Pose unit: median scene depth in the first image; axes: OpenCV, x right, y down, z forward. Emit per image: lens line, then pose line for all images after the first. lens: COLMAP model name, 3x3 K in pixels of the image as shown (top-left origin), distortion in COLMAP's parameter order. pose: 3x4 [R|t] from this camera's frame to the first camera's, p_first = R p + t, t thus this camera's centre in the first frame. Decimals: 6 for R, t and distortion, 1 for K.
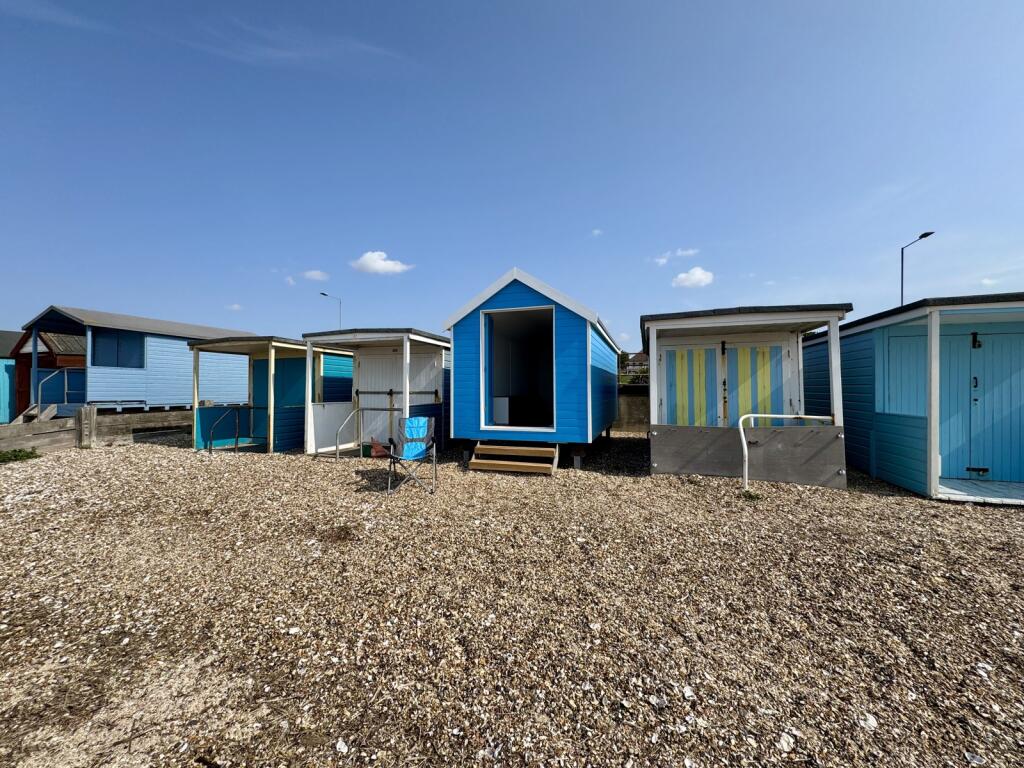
lens RADIAL K [[407.1, 0, 512.0], [0, 407.1, 384.0], [0, 0, 1]] dist [-0.001783, -0.000023]
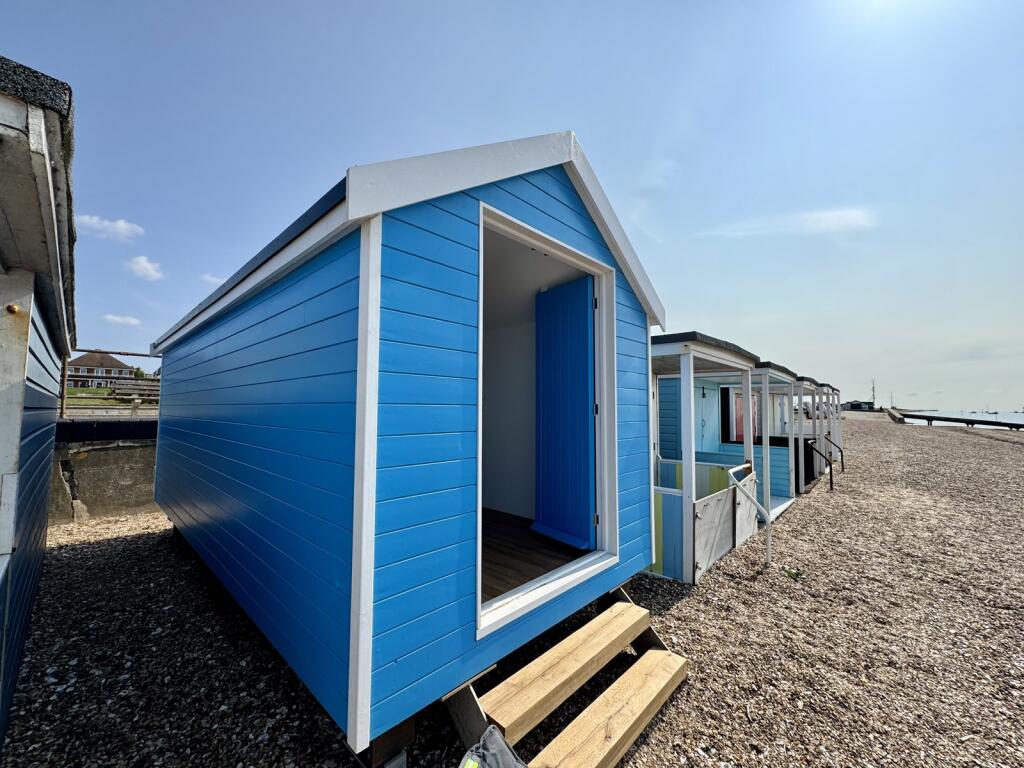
lens RADIAL K [[407.1, 0, 512.0], [0, 407.1, 384.0], [0, 0, 1]] dist [-0.001783, -0.000023]
pose [[0.417542, 0.060508, 0.906641, -0.318161], [-0.018859, 0.998143, -0.057929, -0.038597], [-0.908462, 0.007089, 0.417908, 0.863086]]
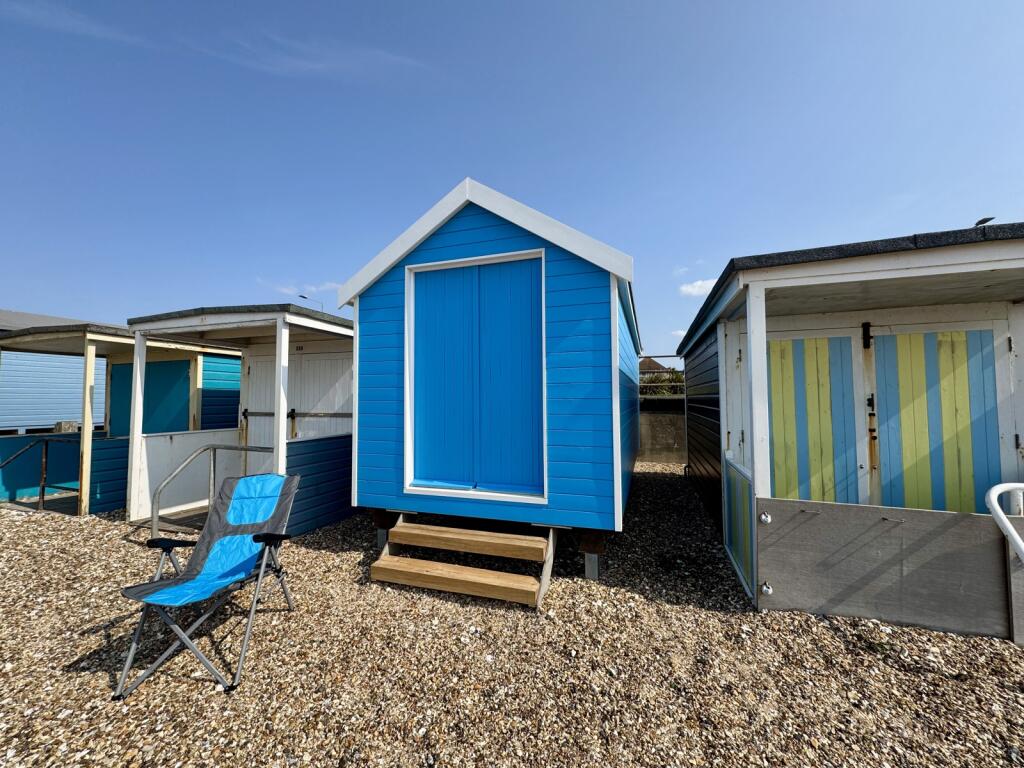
lens RADIAL K [[407.1, 0, 512.0], [0, 407.1, 384.0], [0, 0, 1]] dist [-0.001783, -0.000023]
pose [[0.999994, -0.001865, -0.002799, 0.061769], [0.001802, 0.999747, -0.022420, -0.014917], [0.002840, 0.022414, 0.999745, 0.474597]]
